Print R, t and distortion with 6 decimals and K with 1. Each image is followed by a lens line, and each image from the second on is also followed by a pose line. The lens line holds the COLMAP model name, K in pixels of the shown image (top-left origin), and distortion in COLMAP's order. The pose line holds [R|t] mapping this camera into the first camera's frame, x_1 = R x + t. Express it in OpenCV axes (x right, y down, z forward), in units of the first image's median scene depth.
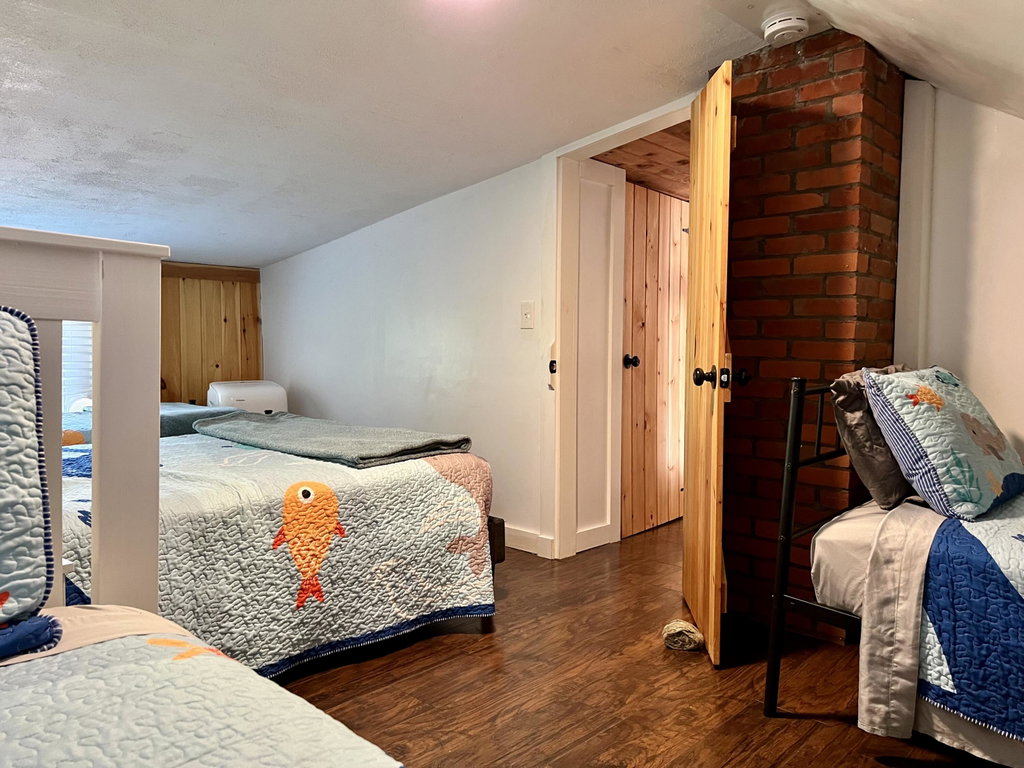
lens RADIAL K [[758.7, 0, 514.0], [0, 758.7, 378.4], [0, 0, 1]] dist [0.041229, -0.028846]
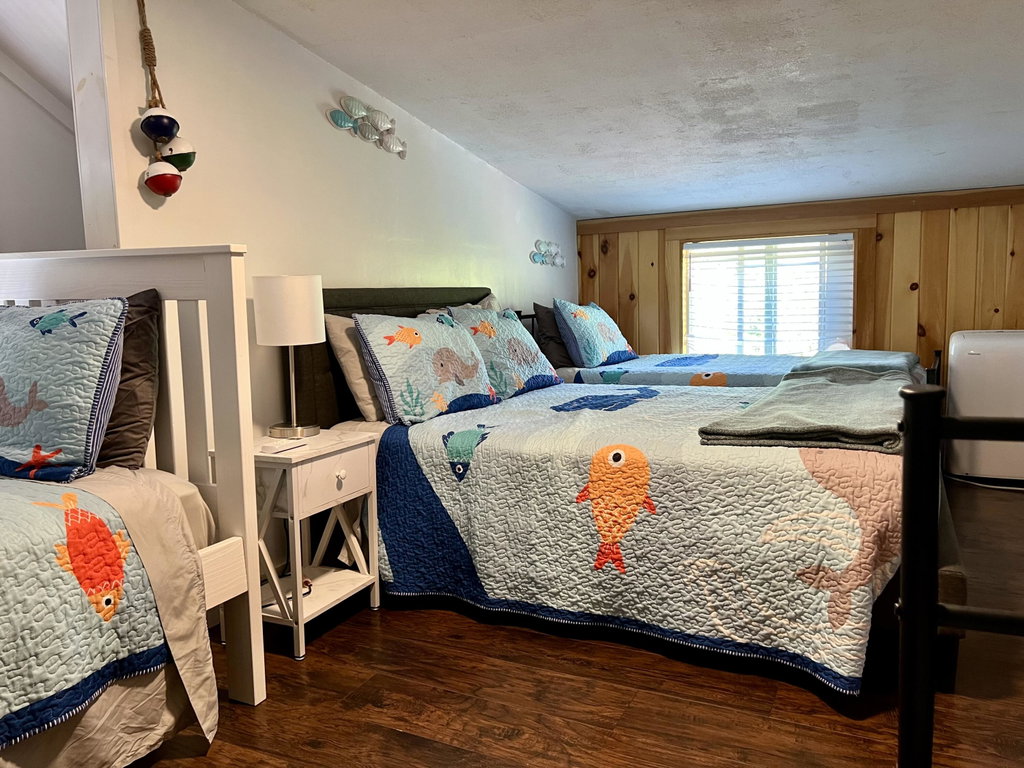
lens RADIAL K [[758.7, 0, 511.2], [0, 758.7, 360.6], [0, 0, 1]] dist [0.041229, -0.028846]
pose [[0.307441, 0.074187, -0.948671, 0.570677], [-0.012101, 0.997180, 0.074059, -0.038536], [0.951490, -0.011289, 0.307472, 0.564151]]
